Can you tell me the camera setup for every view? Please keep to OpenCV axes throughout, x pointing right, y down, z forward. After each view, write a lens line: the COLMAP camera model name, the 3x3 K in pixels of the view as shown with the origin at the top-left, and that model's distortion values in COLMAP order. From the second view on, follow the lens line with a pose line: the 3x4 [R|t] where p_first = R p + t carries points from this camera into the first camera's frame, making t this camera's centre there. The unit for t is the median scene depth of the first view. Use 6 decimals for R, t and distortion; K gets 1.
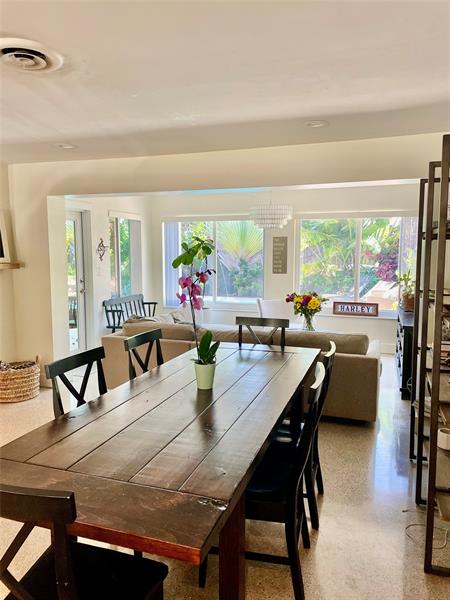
lens RADIAL K [[444.6, 0, 223.8], [0, 444.6, 295.8], [0, 0, 1]] dist [0.074578, -0.099317]
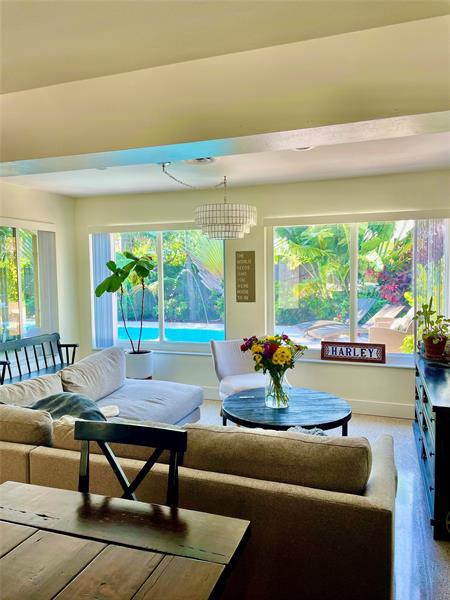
lens RADIAL K [[453.2, 0, 225.7], [0, 453.2, 291.5], [0, 0, 1]] dist [0.071021, -0.099903]
pose [[0.999890, -0.014749, 0.001607, 0.093597], [0.014813, 0.998505, -0.052606, -0.029518], [-0.000828, 0.052624, 0.998614, 0.275431]]
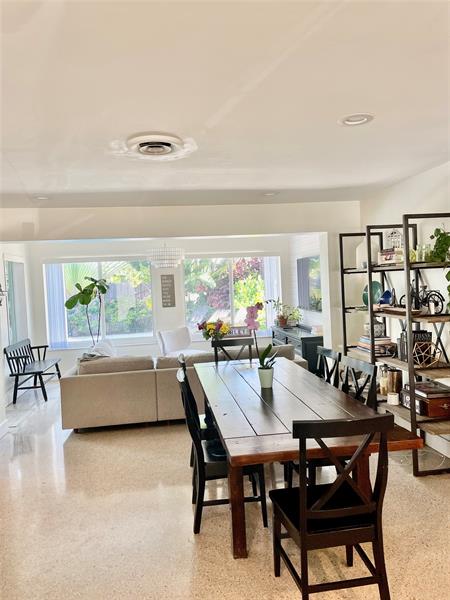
lens RADIAL K [[444.6, 0, 223.8], [0, 444.6, 295.8], [0, 0, 1]] dist [0.074578, -0.099317]
pose [[0.889067, -0.055487, 0.454402, -0.260775], [0.091638, 0.994107, -0.057904, -0.001062], [-0.448511, 0.093121, 0.888913, -0.057487]]
